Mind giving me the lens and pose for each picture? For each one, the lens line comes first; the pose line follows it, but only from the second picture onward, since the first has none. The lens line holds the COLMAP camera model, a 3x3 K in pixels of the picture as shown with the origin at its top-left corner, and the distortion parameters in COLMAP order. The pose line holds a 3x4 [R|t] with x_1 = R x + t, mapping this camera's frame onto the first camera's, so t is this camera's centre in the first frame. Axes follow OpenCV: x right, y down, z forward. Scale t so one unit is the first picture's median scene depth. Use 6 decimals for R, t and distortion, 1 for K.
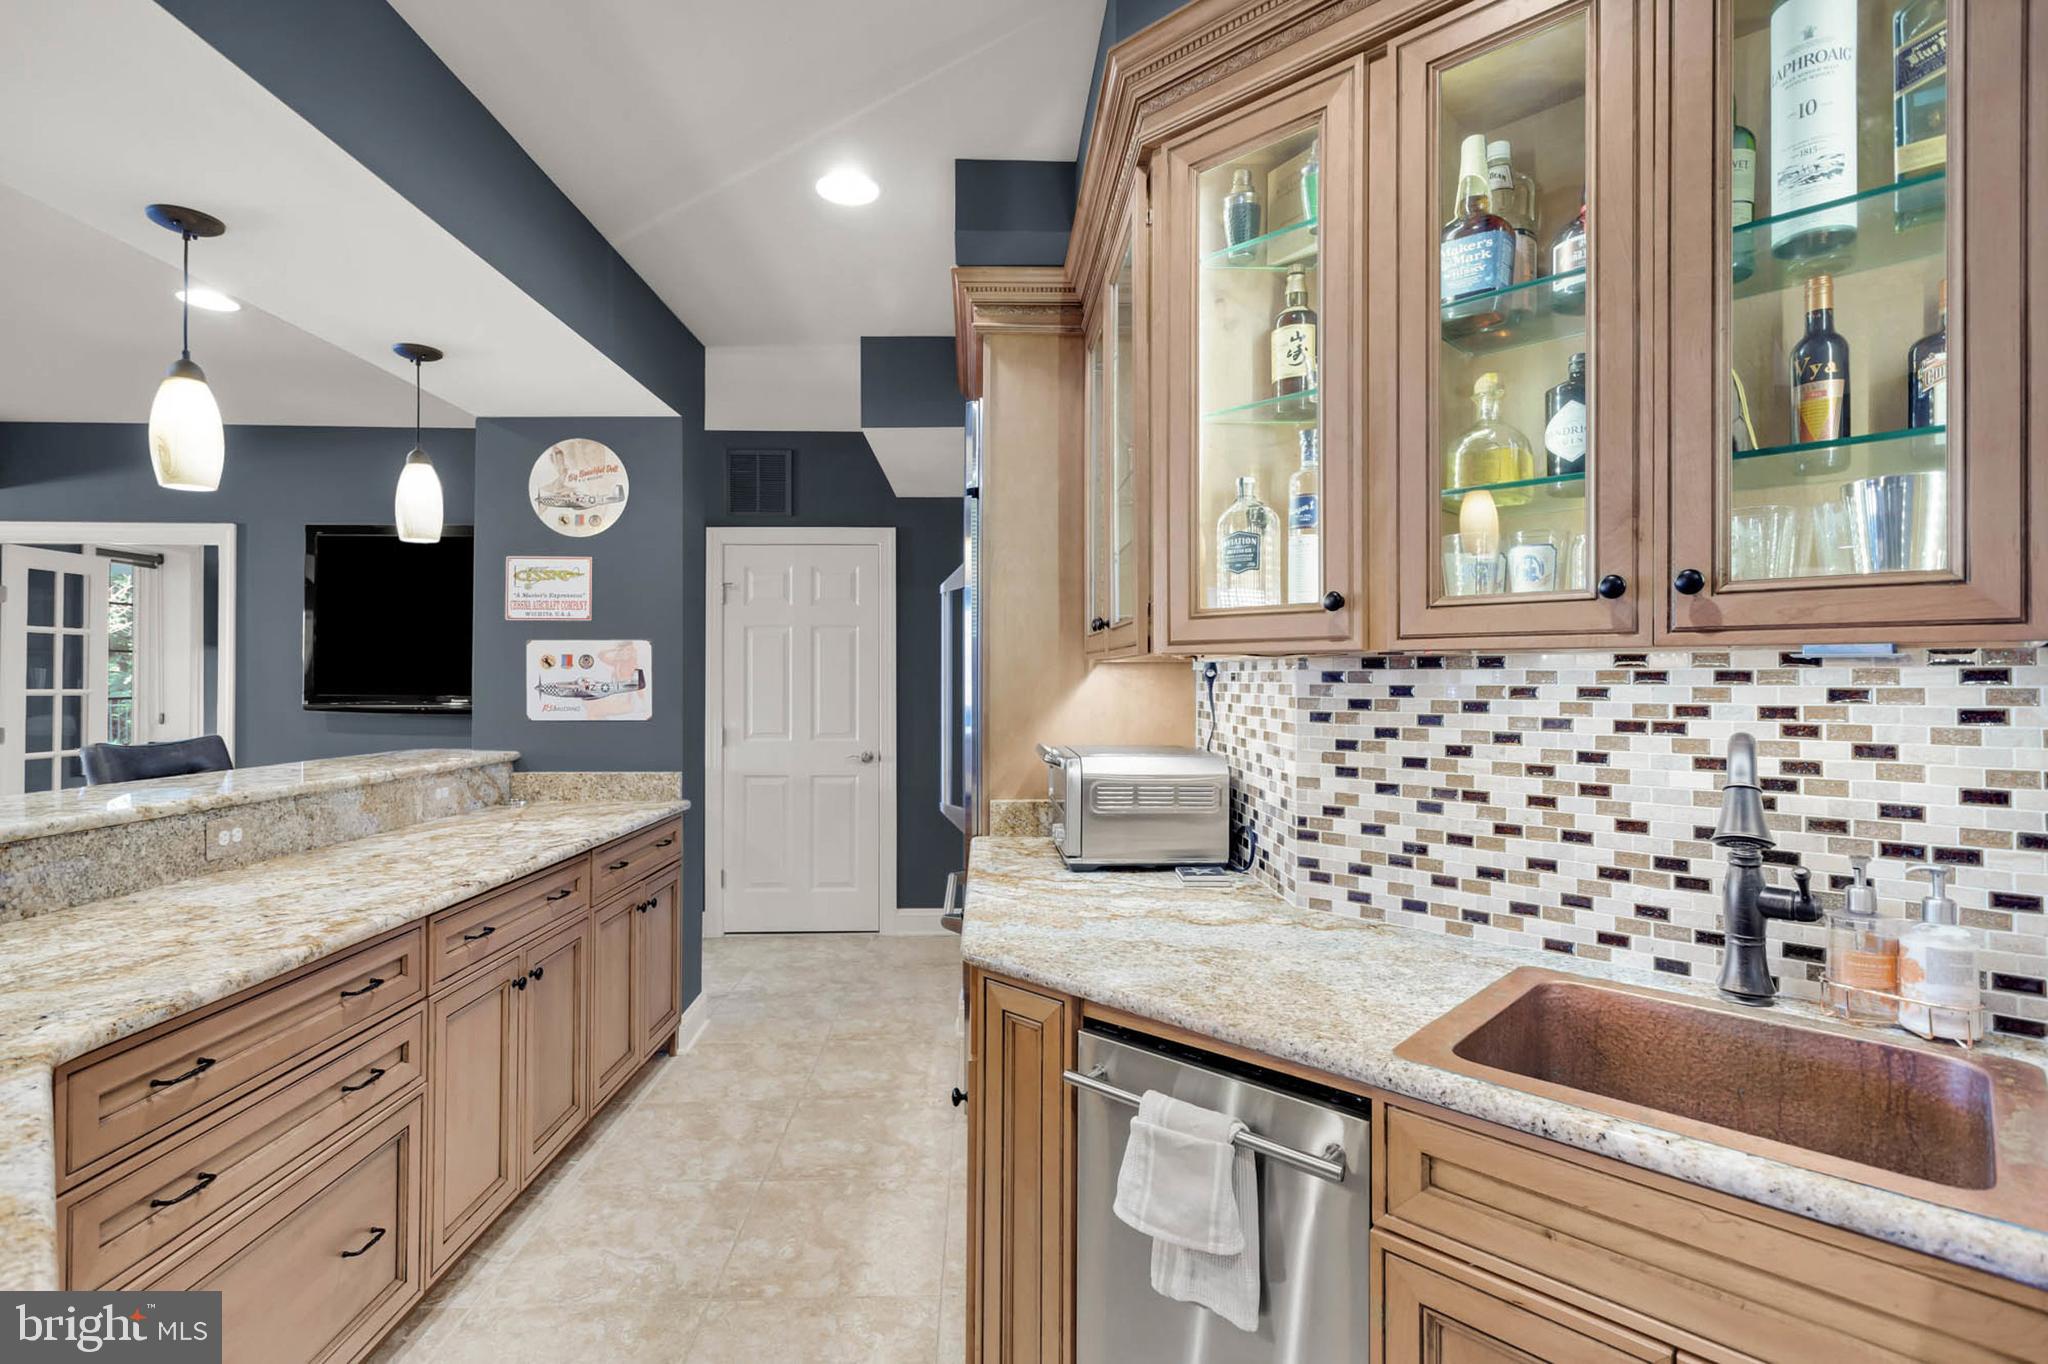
lens RADIAL K [[986.1, 0, 1019.9], [0, 986.1, 688.2], [0, 0, 1]] dist [0.001252, 0.000179]
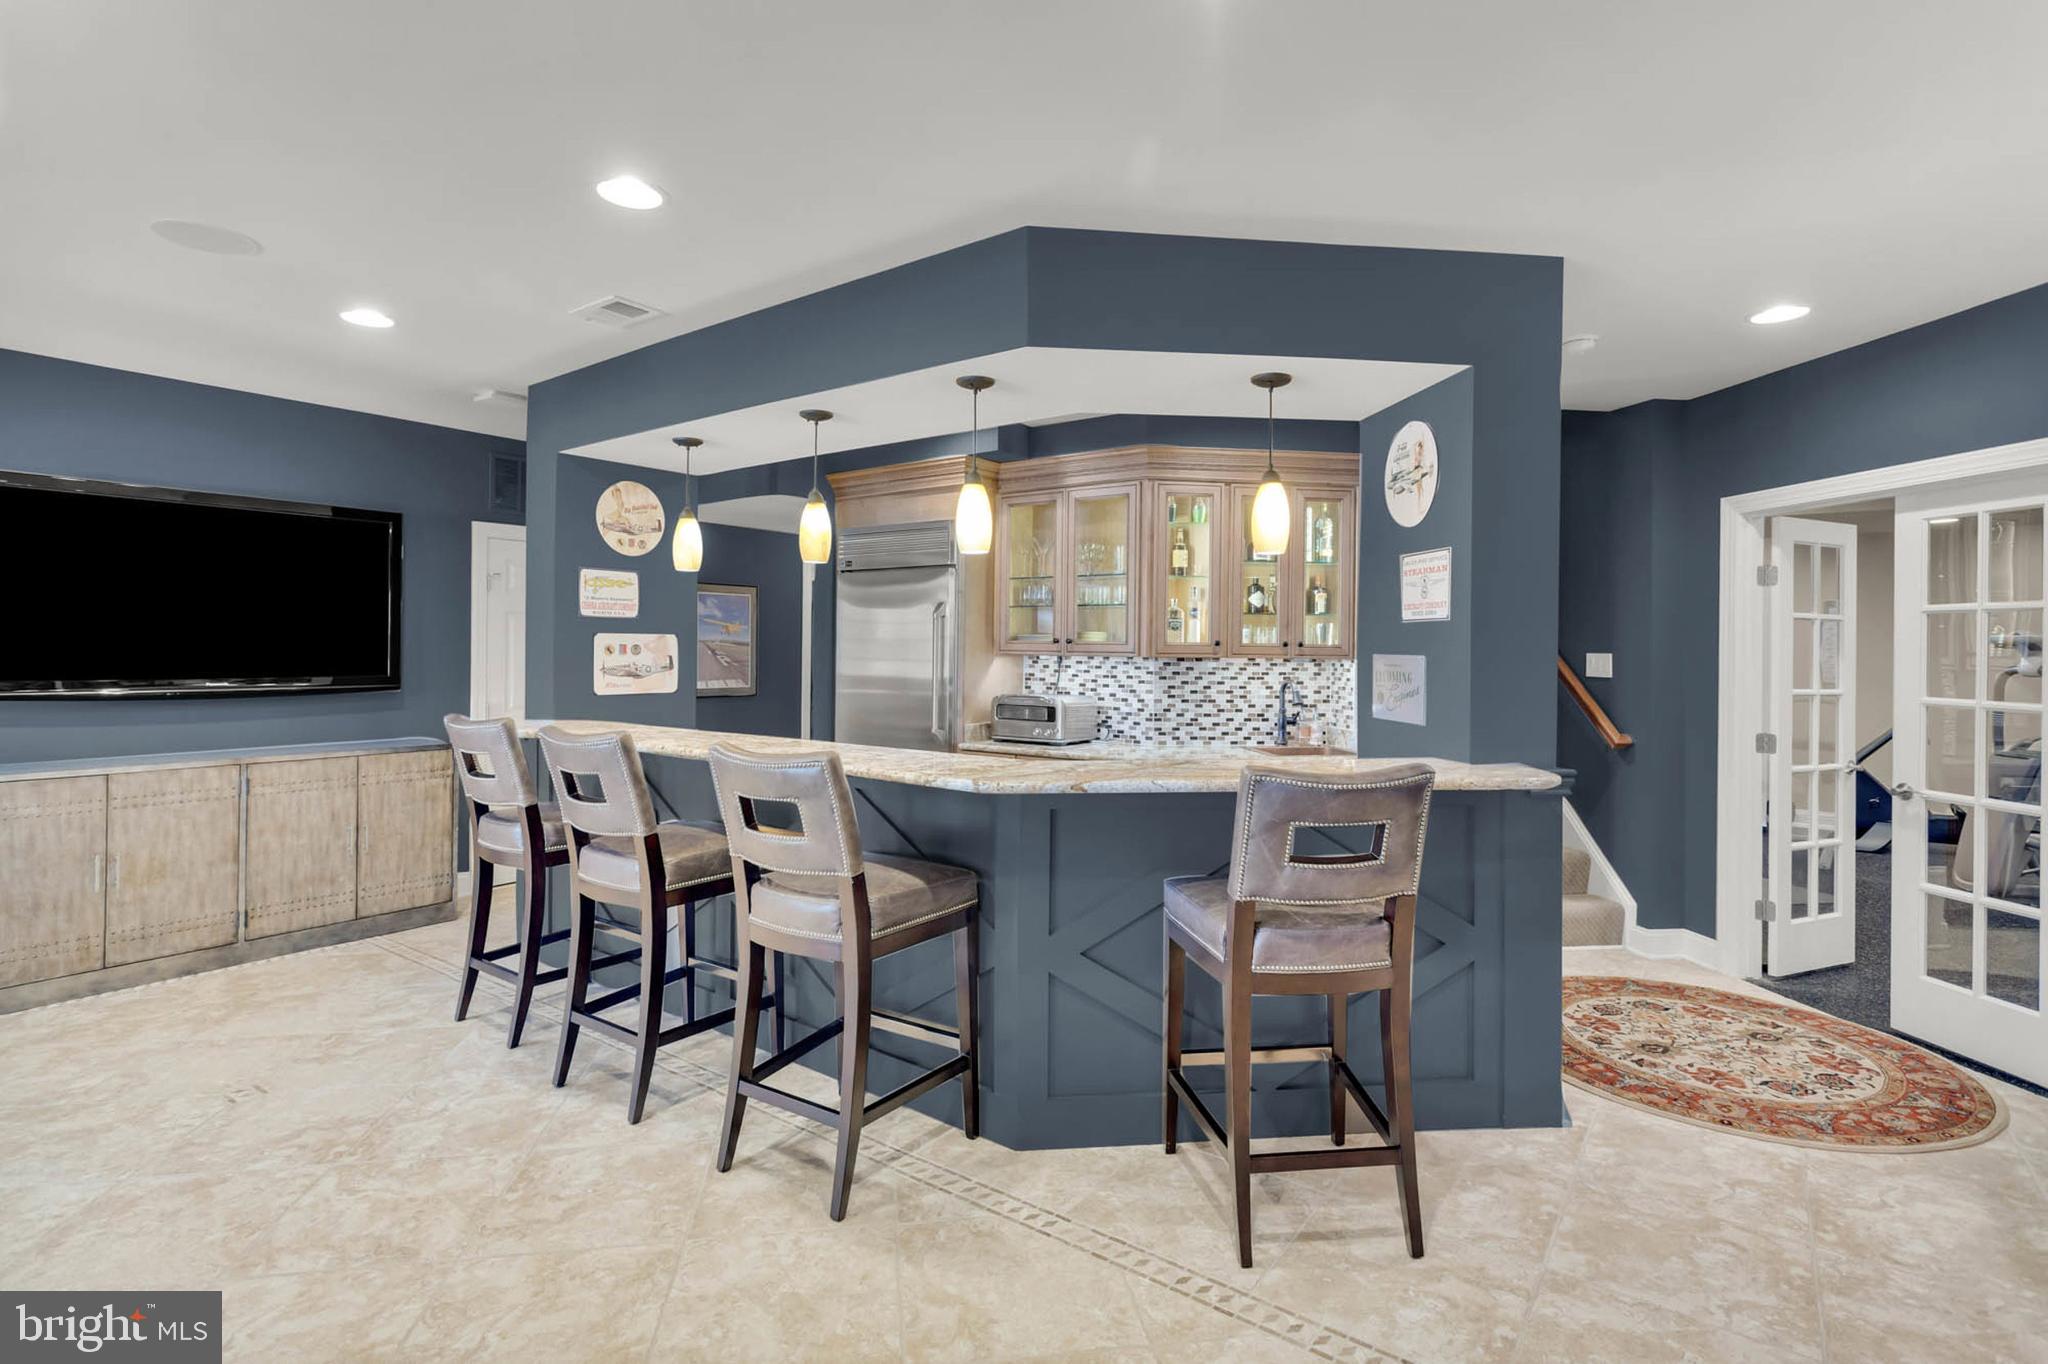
lens RADIAL K [[986.1, 0, 1026.8], [0, 986.1, 664.1], [0, 0, 1]] dist [0.001252, 0.000179]
pose [[0.603598, -0.006651, 0.797261, -2.301911], [0.000177, 0.999966, 0.008208, -0.036173], [-0.797289, -0.004813, 0.603578, -0.436381]]
